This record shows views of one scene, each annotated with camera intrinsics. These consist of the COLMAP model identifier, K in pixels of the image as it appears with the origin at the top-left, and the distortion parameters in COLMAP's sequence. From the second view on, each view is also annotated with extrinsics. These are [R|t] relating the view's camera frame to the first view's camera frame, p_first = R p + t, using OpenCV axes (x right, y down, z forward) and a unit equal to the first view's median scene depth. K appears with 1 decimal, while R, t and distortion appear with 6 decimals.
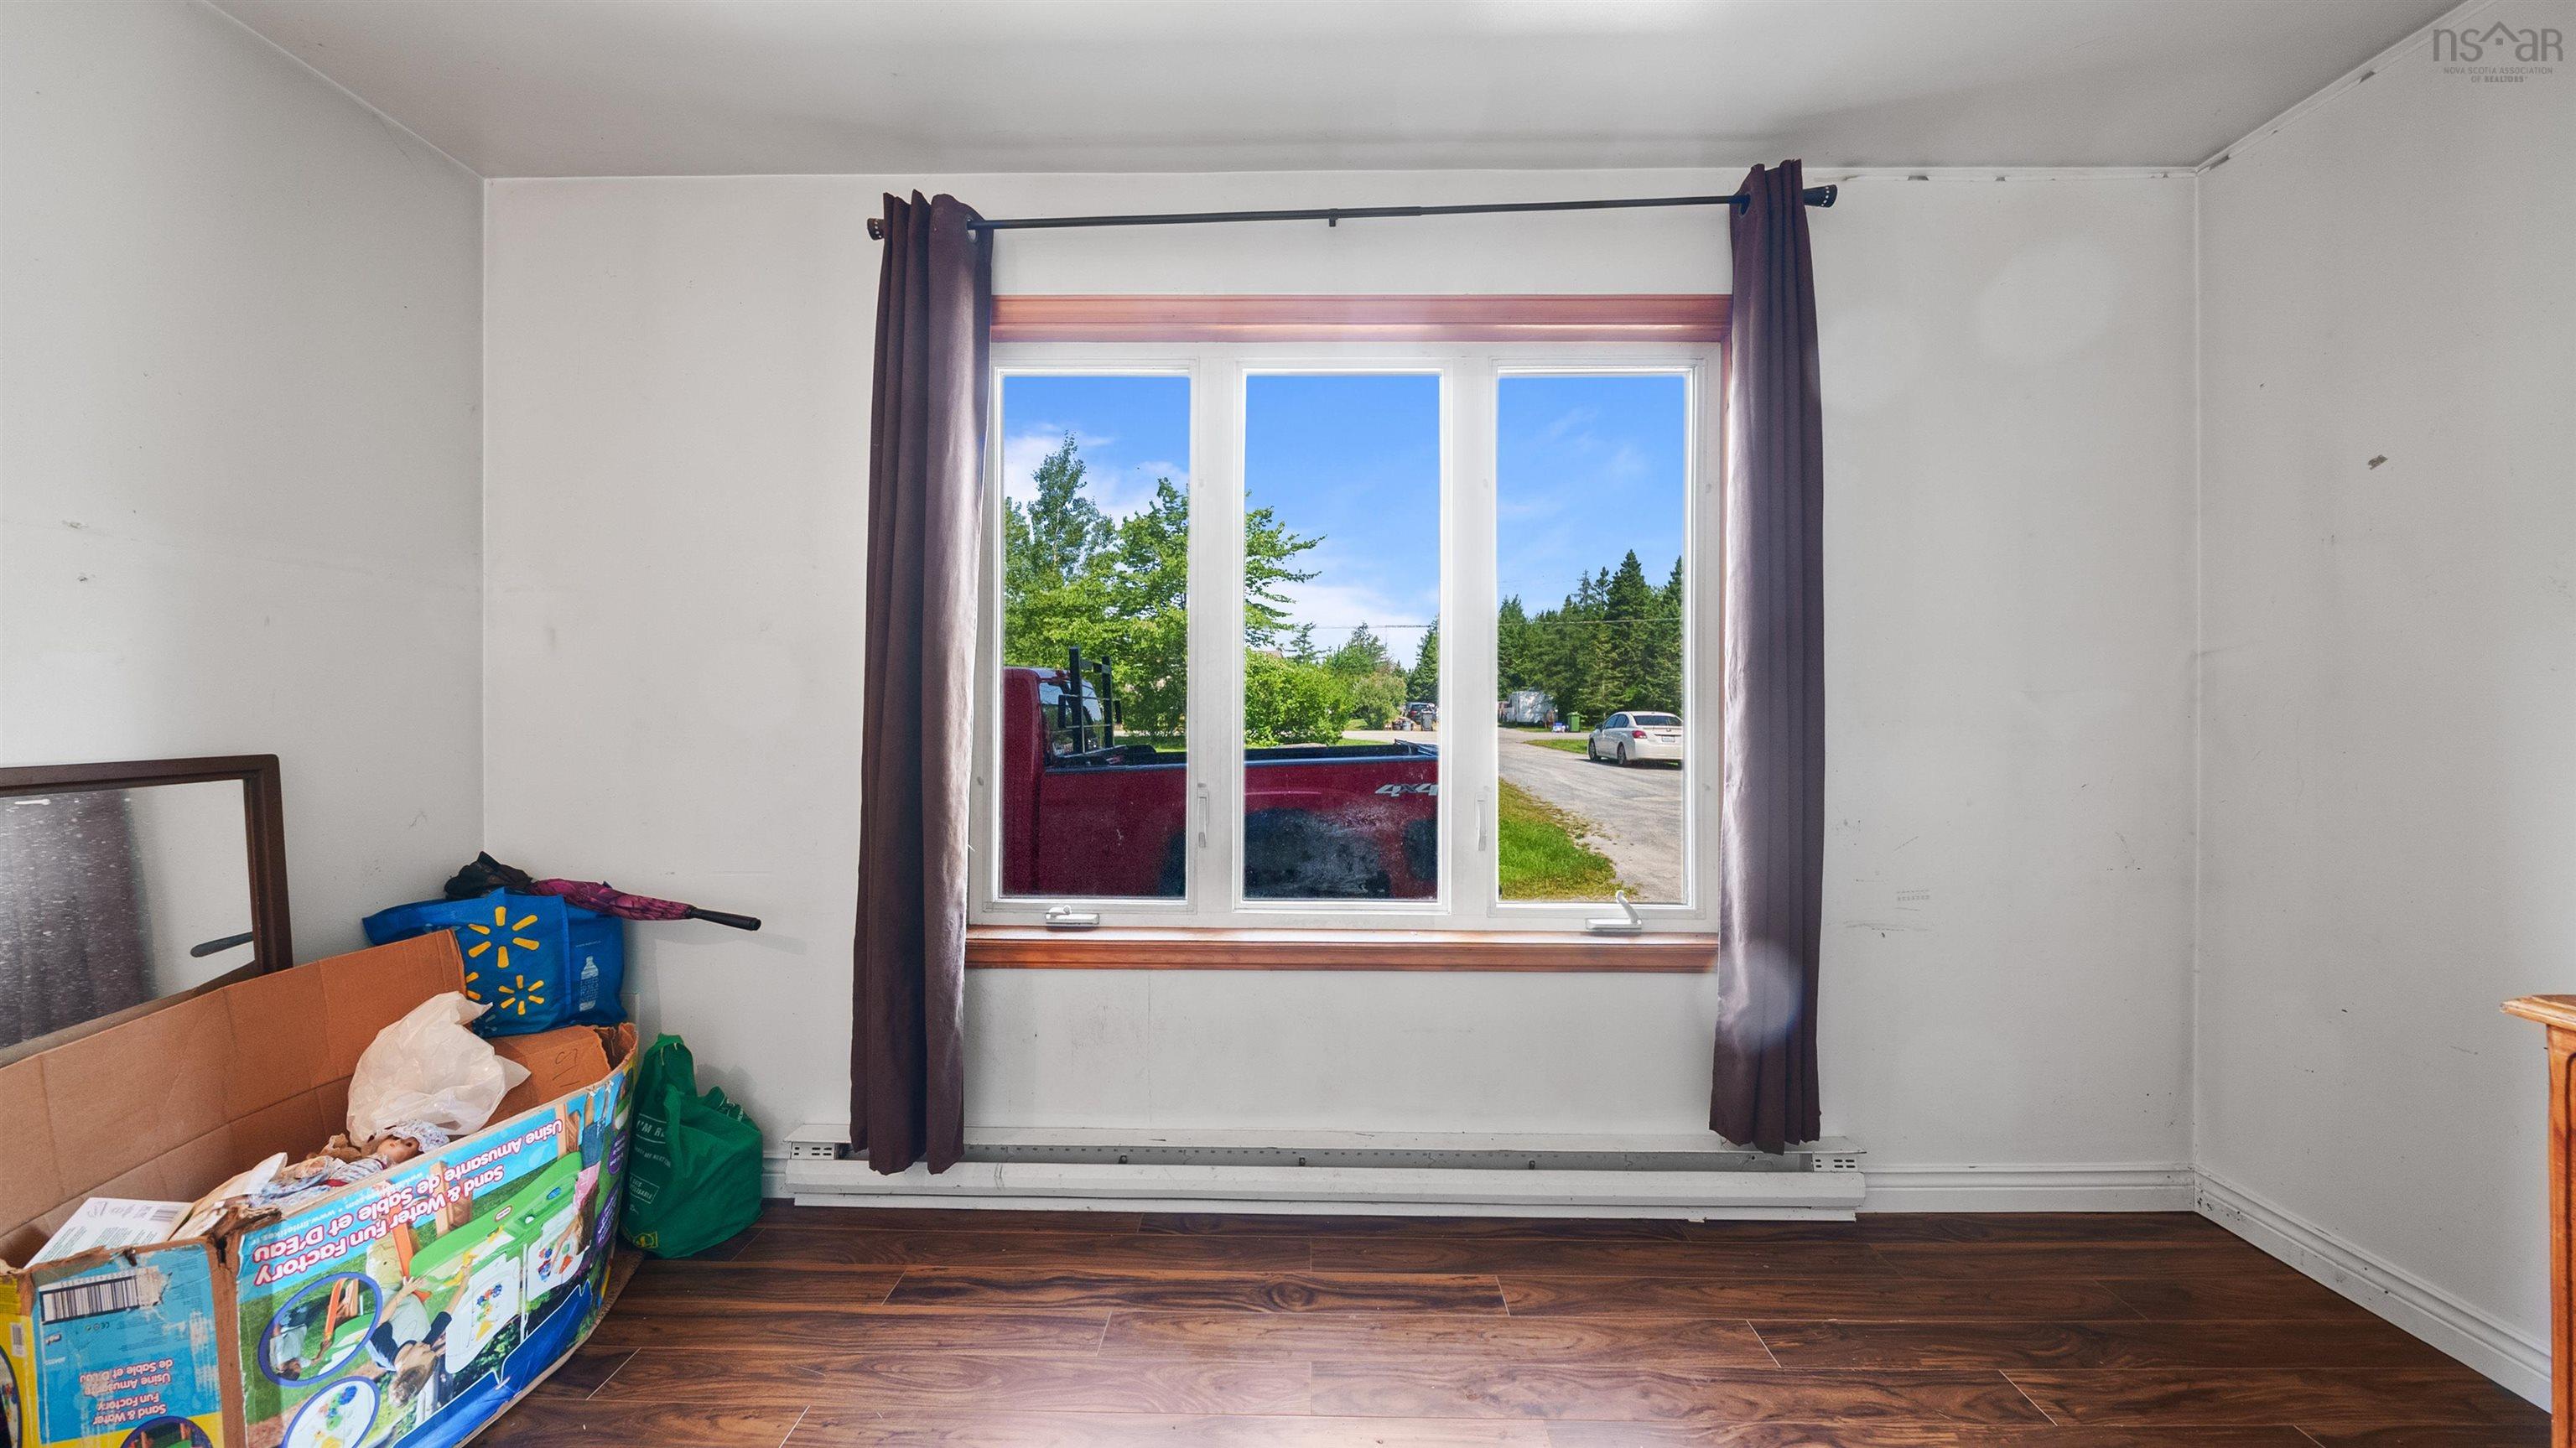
lens RADIAL K [[895.4, 0, 1293.8], [0, 895.4, 709.0], [0, 0, 1]] dist [-0.006826, 0.000377]
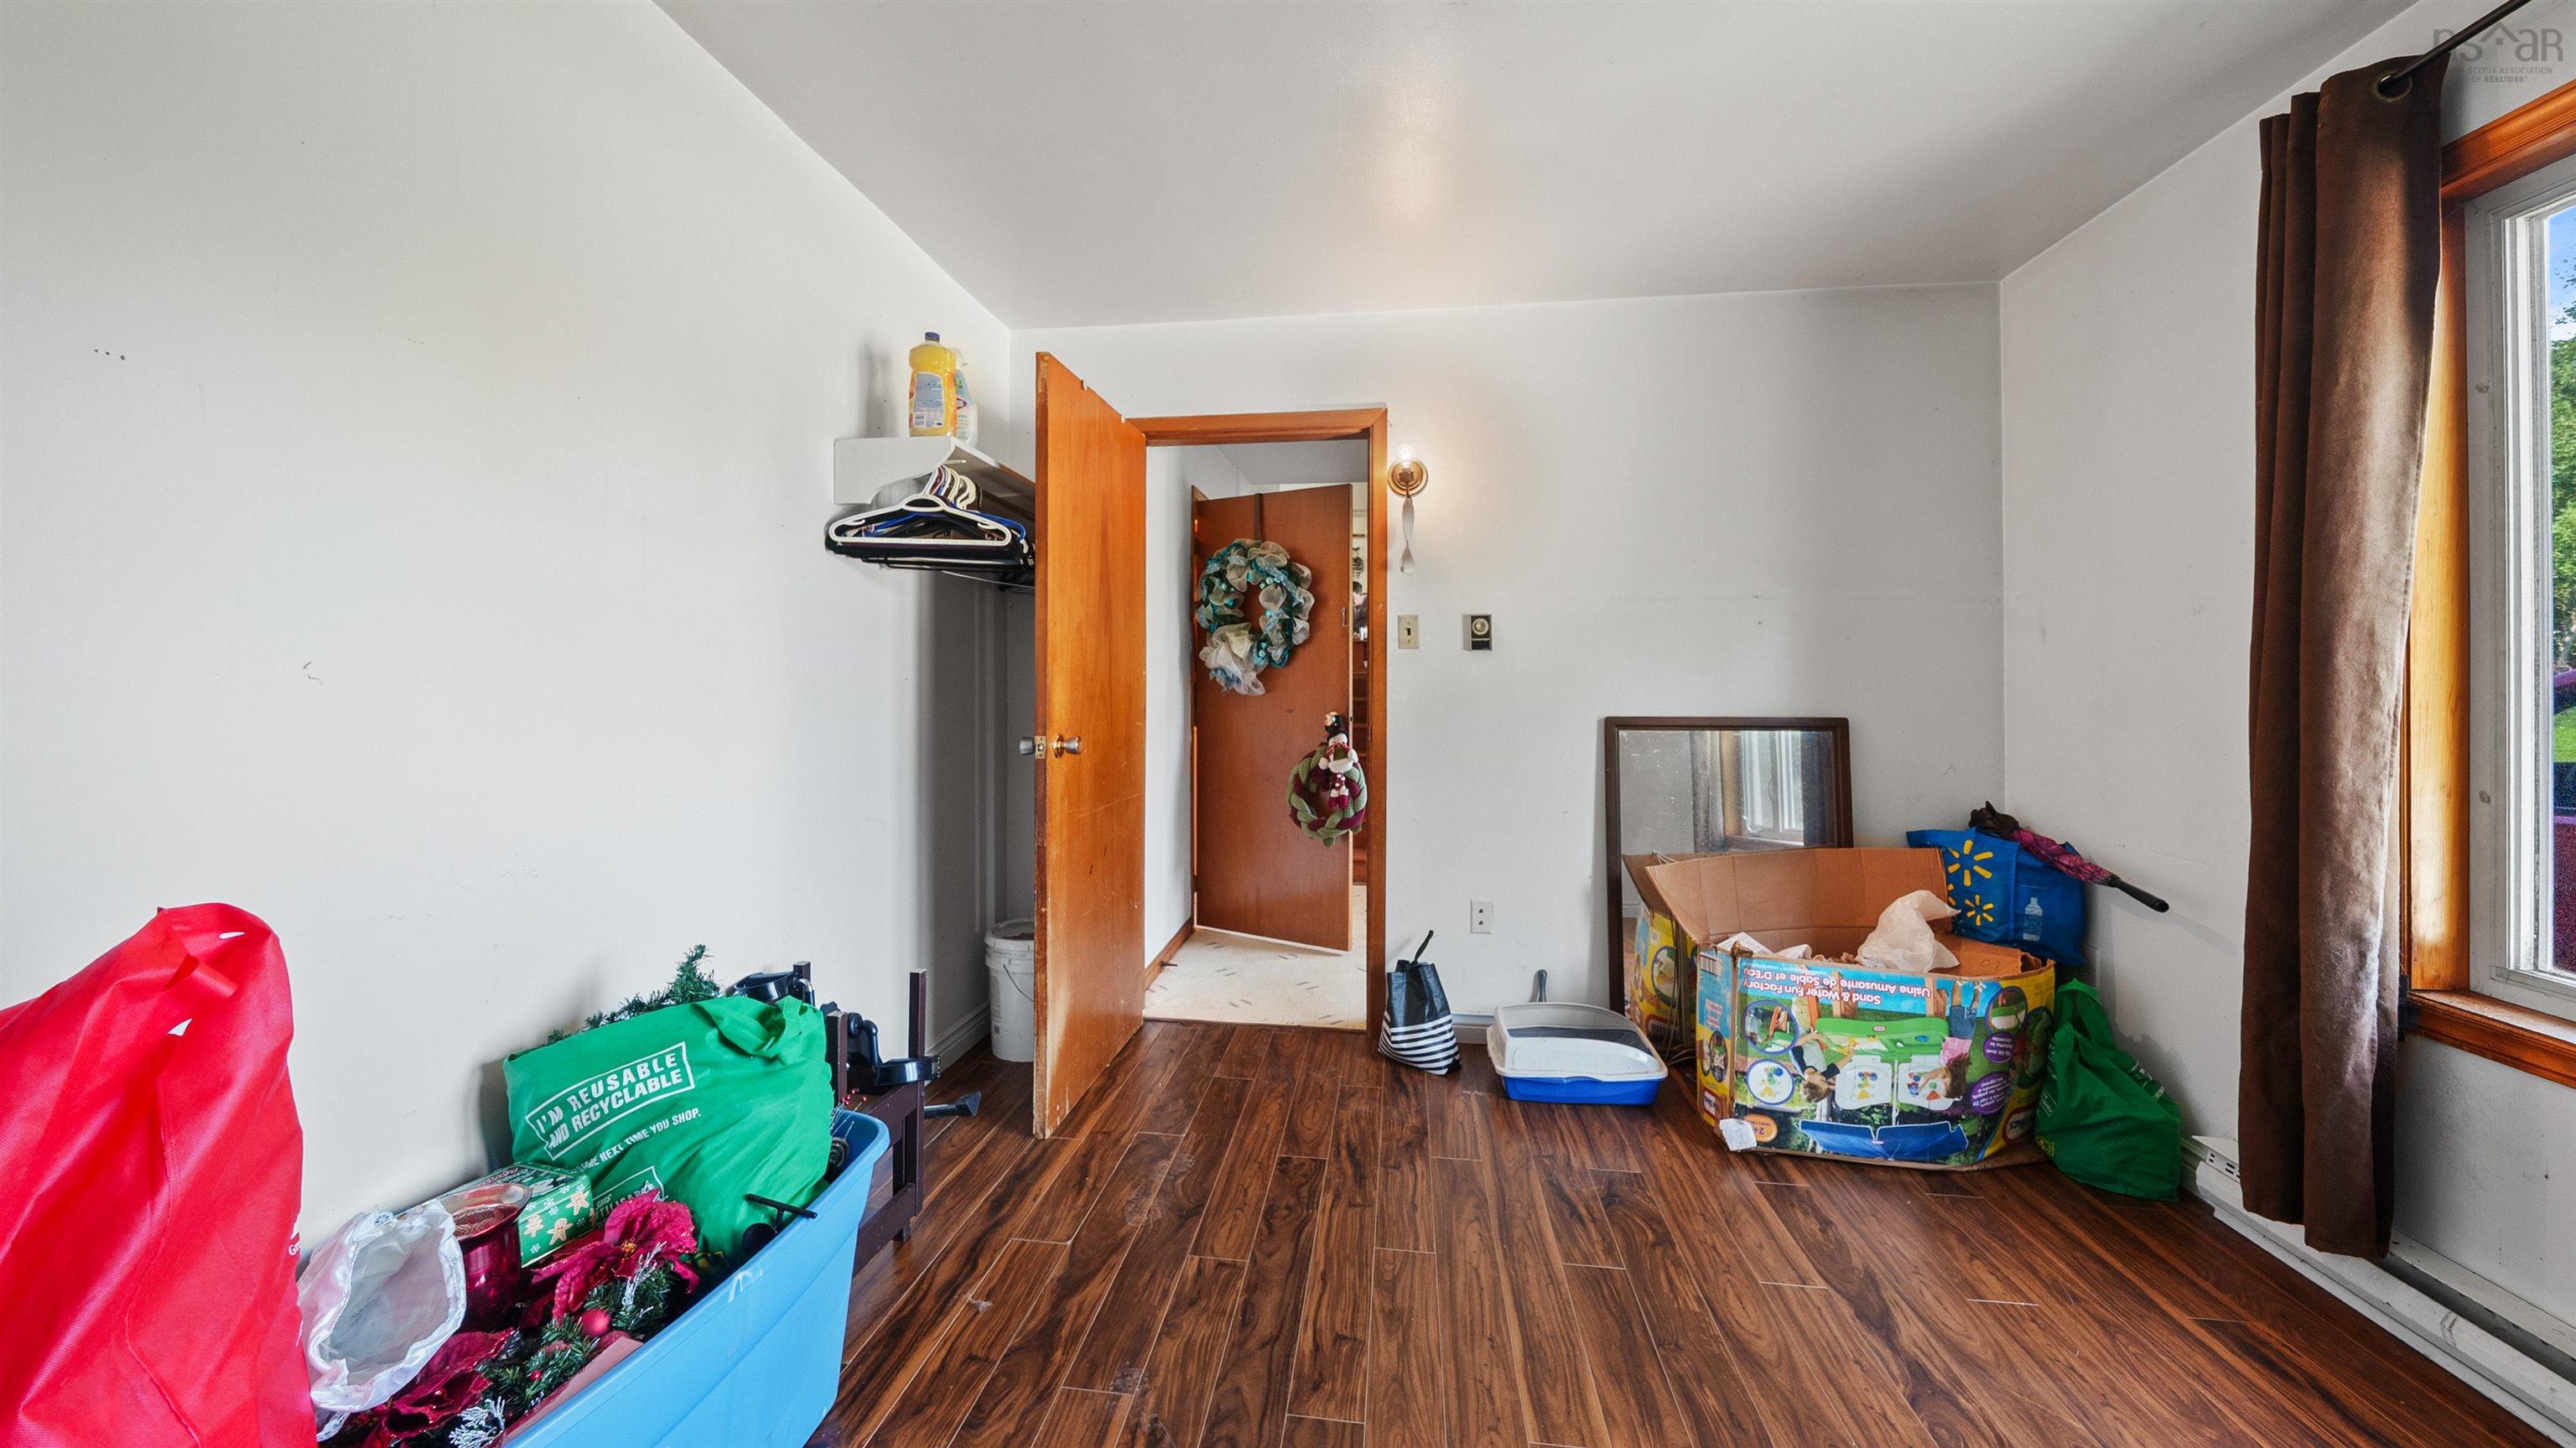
lens RADIAL K [[895.4, 0, 1298.1], [0, 895.4, 699.3], [0, 0, 1]] dist [-0.006826, 0.000377]
pose [[-0.096941, 0.013908, -0.995193, 0.564345], [-0.009117, 0.999848, 0.014861, 0.000544], [0.995248, 0.010513, -0.096800, 0.136444]]
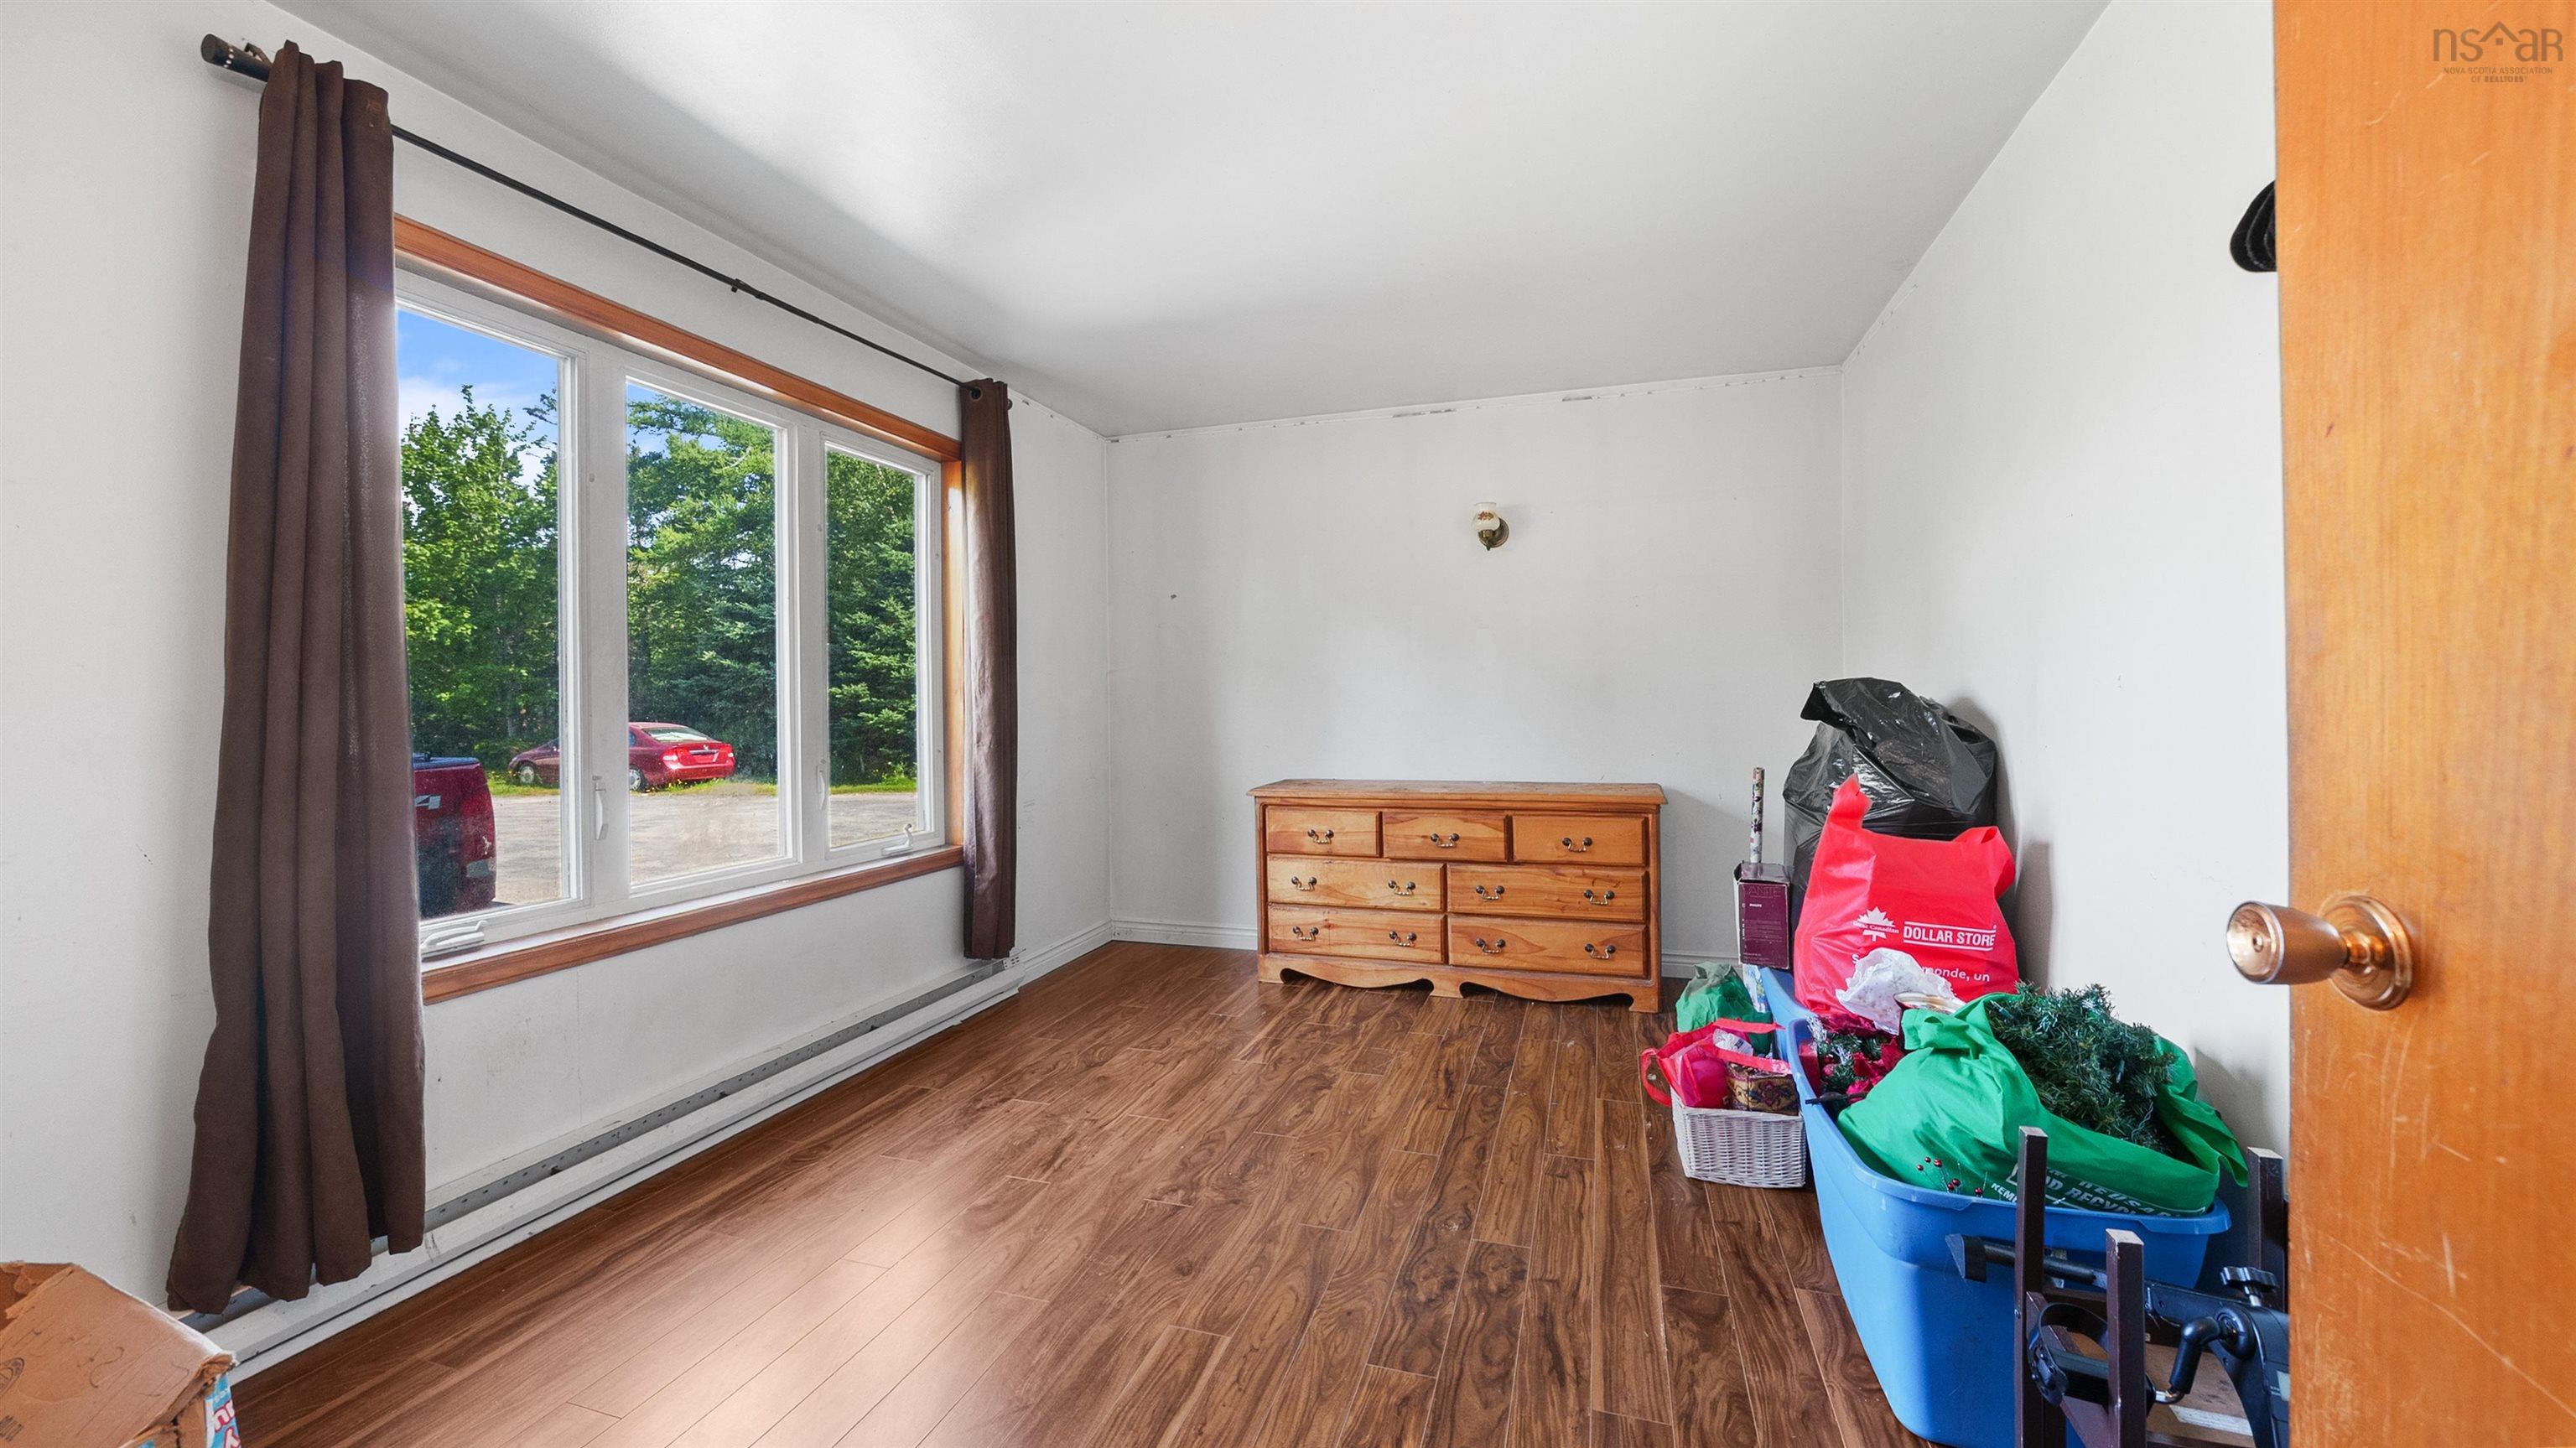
lens RADIAL K [[895.4, 0, 1315.0], [0, 895.4, 695.9], [0, 0, 1]] dist [-0.006826, 0.000377]
pose [[0.288294, -0.002333, 0.957539, -1.054288], [0.010221, 0.999948, -0.000641, 0.000487], [-0.957488, 0.009972, 0.288302, -0.082801]]
